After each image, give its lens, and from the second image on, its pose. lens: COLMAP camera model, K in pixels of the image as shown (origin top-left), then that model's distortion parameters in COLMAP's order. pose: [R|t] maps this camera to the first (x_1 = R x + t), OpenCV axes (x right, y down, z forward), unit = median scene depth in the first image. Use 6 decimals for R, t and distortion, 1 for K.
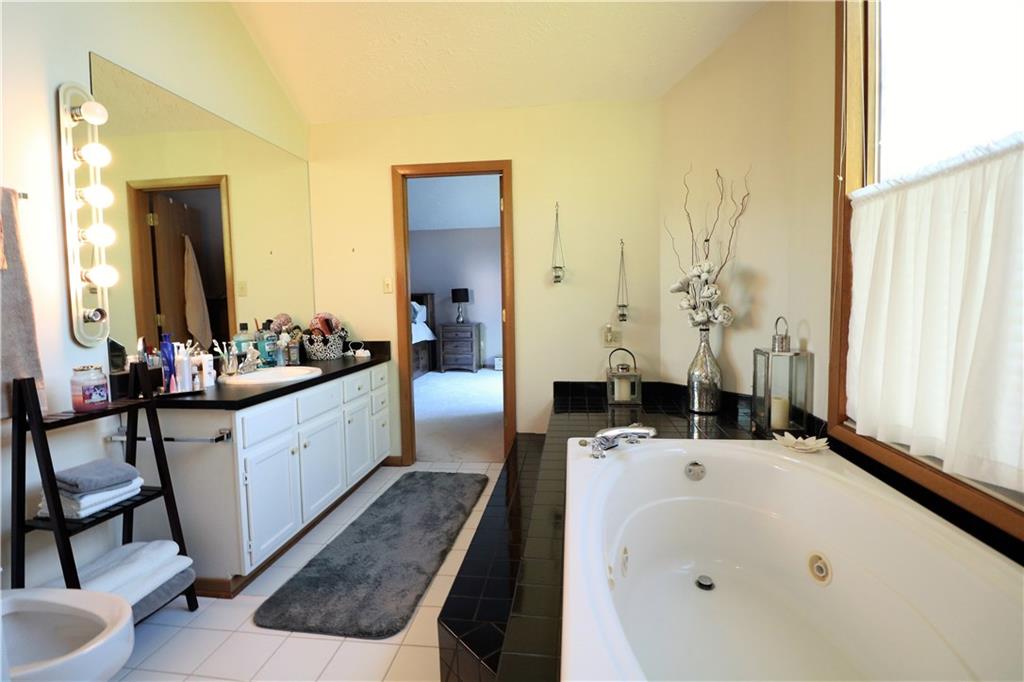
lens RADIAL K [[474.0, 0, 516.9], [0, 474.0, 336.6], [0, 0, 1]] dist [0.000257, -0.013615]
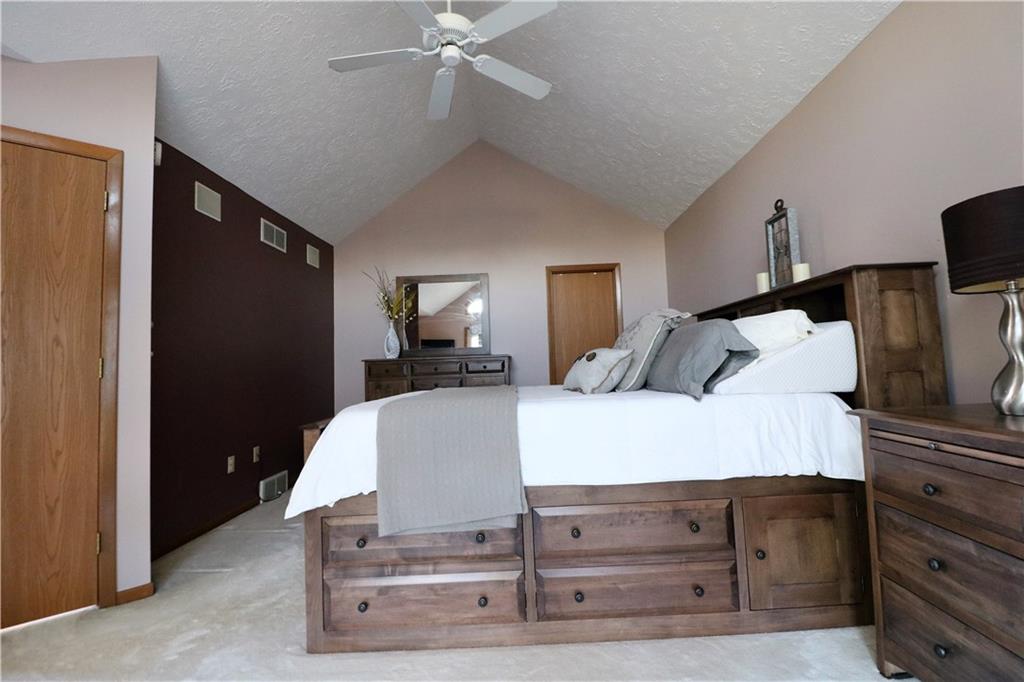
lens RADIAL K [[472.8, 0, 519.1], [0, 472.8, 333.5], [0, 0, 1]] dist [0.001090, -0.014033]
pose [[0.118182, -0.058173, -0.991286, 0.013897], [-0.048227, 0.996768, -0.064244, -0.037589], [0.991820, 0.055400, 0.114995, 0.817911]]
